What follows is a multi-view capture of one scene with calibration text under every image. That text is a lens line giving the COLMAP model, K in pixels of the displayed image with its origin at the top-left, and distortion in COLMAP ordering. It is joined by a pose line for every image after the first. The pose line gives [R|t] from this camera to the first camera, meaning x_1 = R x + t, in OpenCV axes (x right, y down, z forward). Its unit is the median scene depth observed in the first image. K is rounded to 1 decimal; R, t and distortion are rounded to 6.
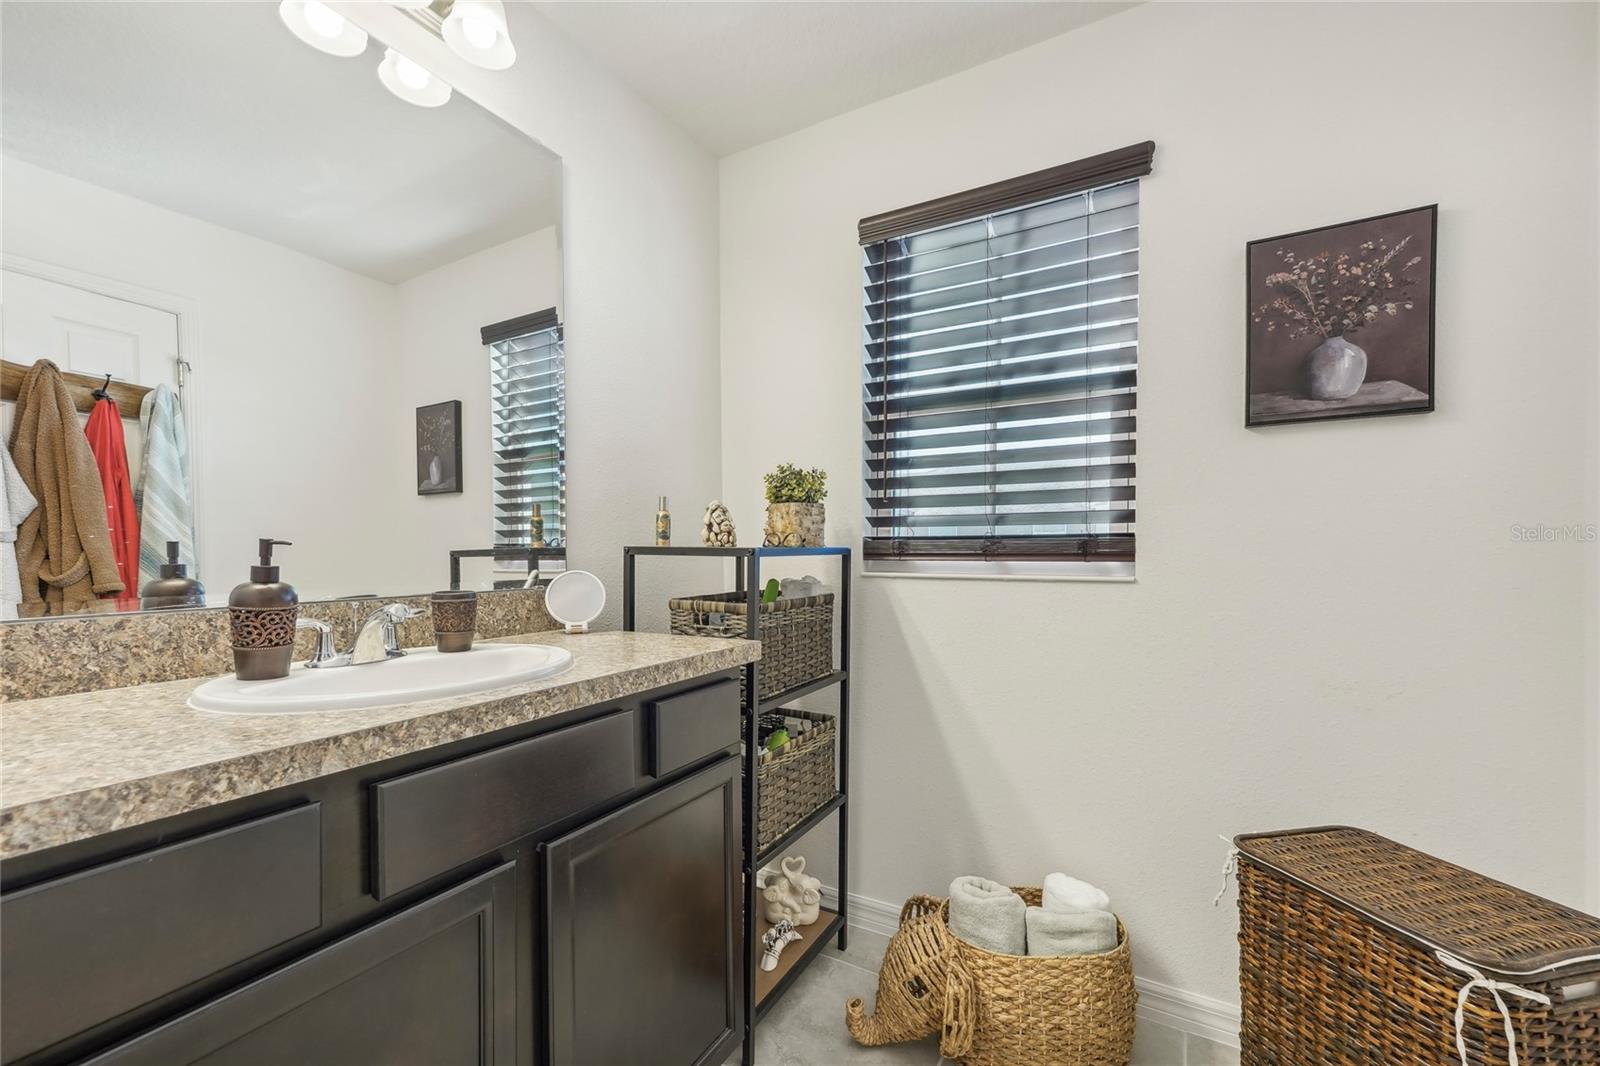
lens RADIAL K [[667.9, 0, 797.6], [0, 667.9, 541.6], [0, 0, 1]] dist [0.018591, 0.000127]
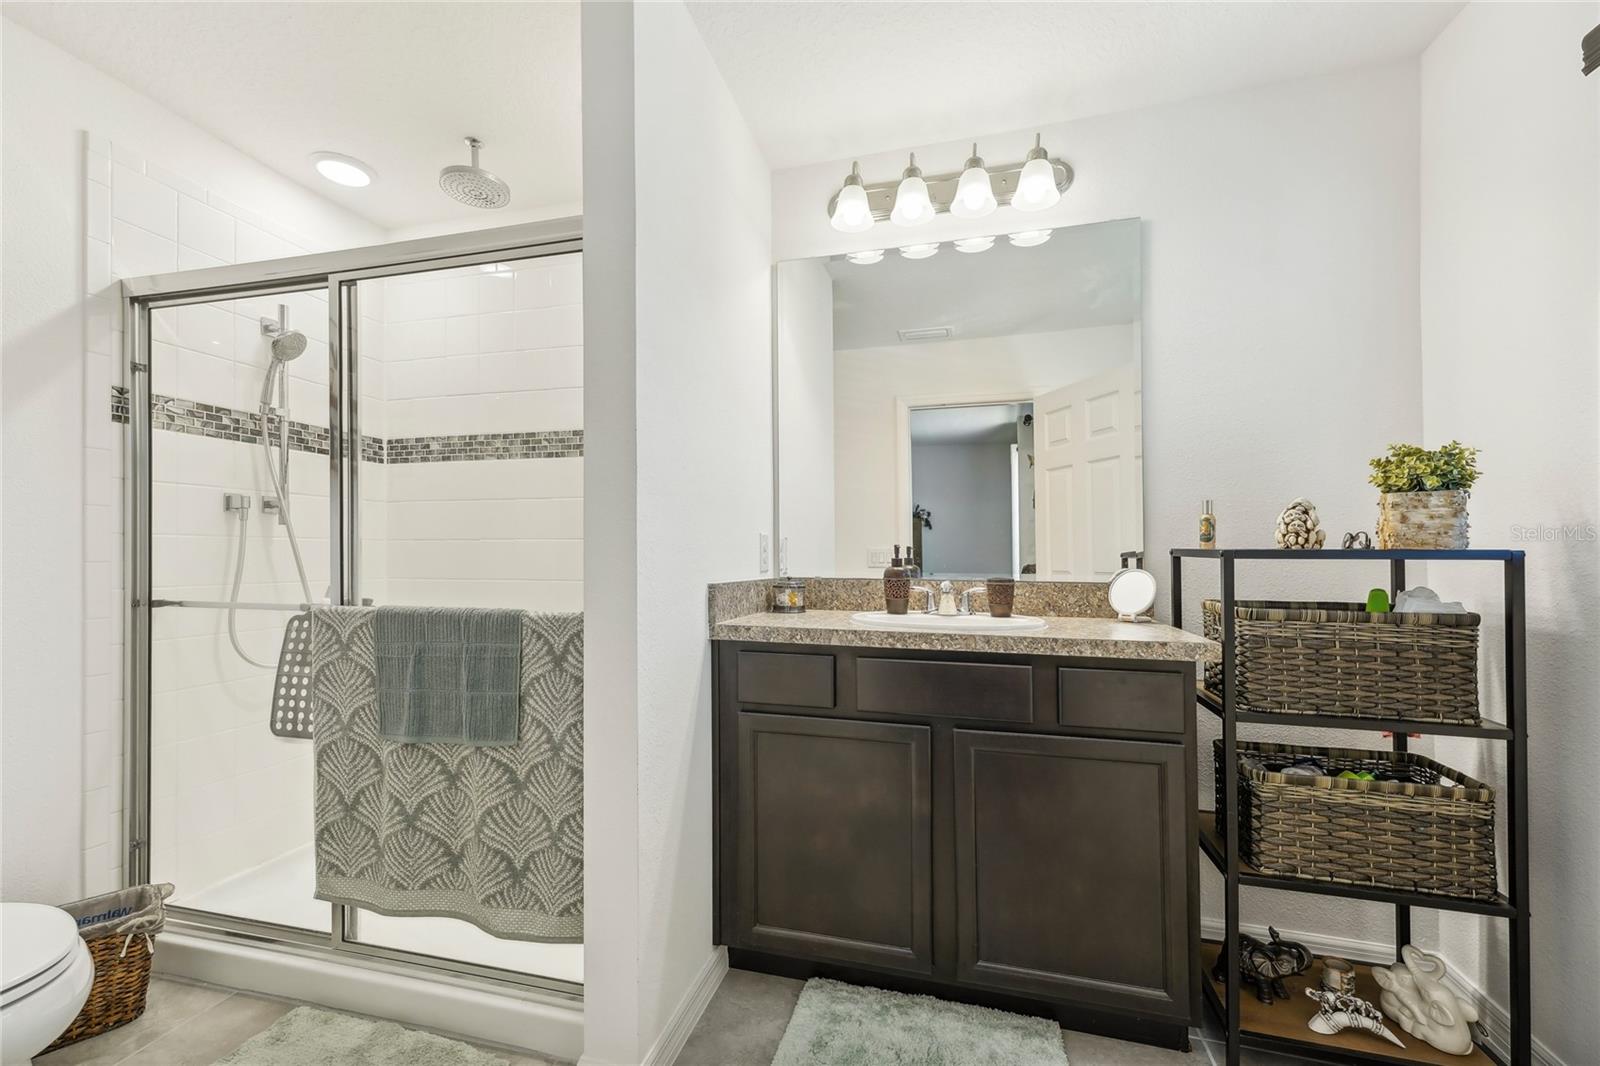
lens RADIAL K [[667.9, 0, 797.6], [0, 667.9, 541.6], [0, 0, 1]] dist [0.018591, 0.000127]
pose [[0.260977, -0.014400, -0.965238, 0.806190], [0.005220, 0.999895, -0.013505, 0.008667], [0.965331, -0.001514, 0.261024, 0.145952]]
